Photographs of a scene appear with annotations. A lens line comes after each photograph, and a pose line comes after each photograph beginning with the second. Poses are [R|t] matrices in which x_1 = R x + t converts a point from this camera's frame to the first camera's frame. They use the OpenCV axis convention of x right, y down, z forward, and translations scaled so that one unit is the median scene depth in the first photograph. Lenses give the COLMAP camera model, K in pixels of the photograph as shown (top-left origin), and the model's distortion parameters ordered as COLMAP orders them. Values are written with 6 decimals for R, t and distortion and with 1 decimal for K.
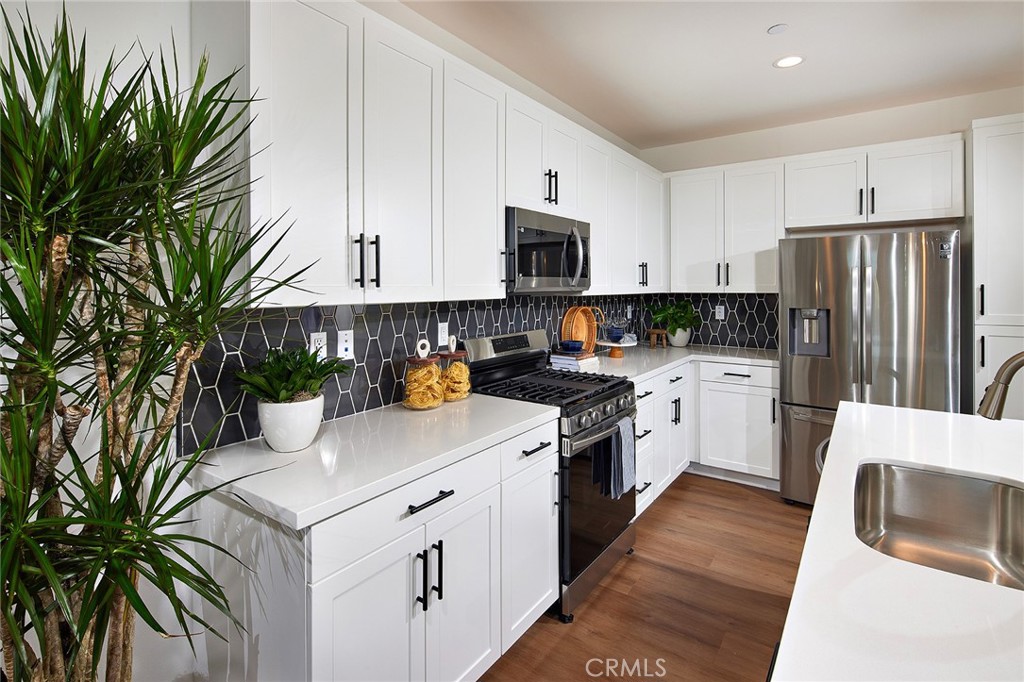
lens RADIAL K [[487.9, 0, 514.1], [0, 487.9, 288.9], [0, 0, 1]] dist [0.001484, 0.000010]
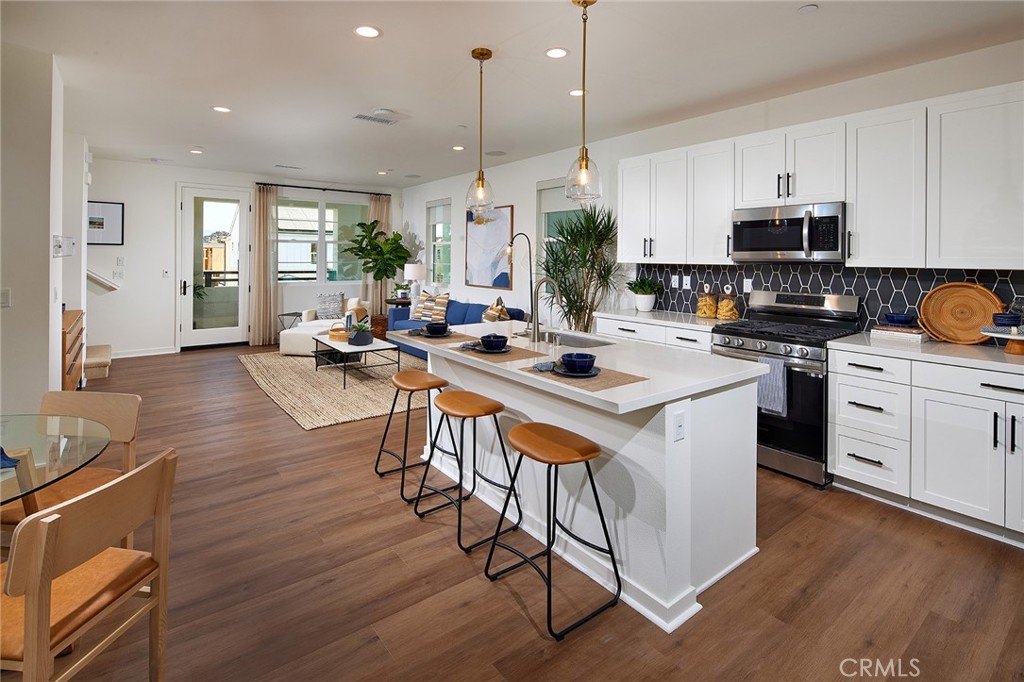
lens RADIAL K [[495.9, 0, 511.9], [0, 495.9, 288.2], [0, 0, 1]] dist [0.013110, -0.000320]
pose [[-0.294291, 0.061362, -0.953744, 1.603894], [-0.009937, 0.997686, 0.067256, -0.006251], [0.955664, 0.029270, -0.293000, 0.660616]]
